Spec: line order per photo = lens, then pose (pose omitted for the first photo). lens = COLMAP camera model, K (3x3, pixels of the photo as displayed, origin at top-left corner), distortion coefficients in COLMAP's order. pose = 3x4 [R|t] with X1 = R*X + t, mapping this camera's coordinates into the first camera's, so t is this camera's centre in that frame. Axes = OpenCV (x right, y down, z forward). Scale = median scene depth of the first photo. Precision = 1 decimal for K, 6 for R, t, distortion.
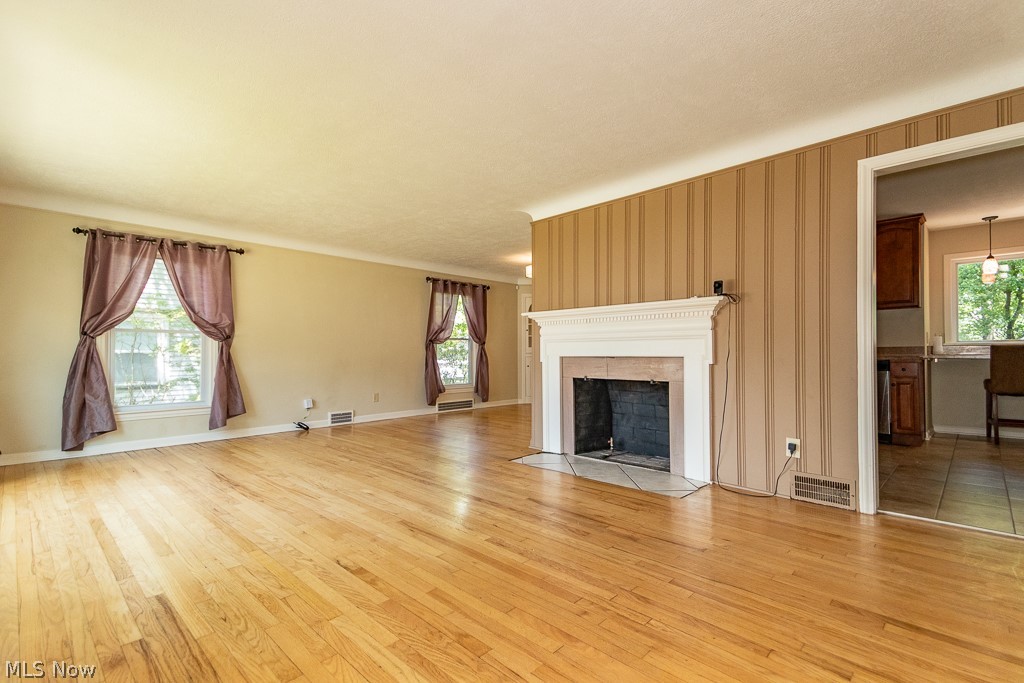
lens RADIAL K [[470.9, 0, 512.0], [0, 470.9, 341.5], [0, 0, 1]] dist [0.075188, -0.032113]
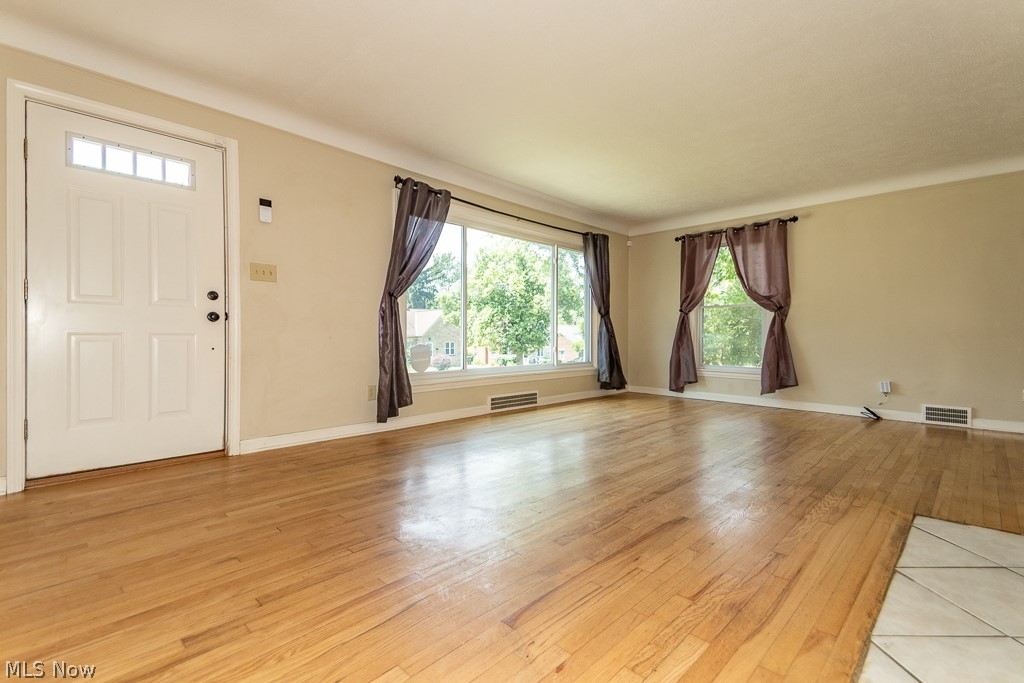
lens RADIAL K [[470.9, 0, 512.0], [0, 470.9, 341.5], [0, 0, 1]] dist [0.075188, -0.032113]
pose [[-0.022651, 0.017242, -0.999595, 0.499061], [0.019683, 0.999665, 0.016797, 0.037836], [0.999550, -0.019295, -0.022983, 0.519381]]
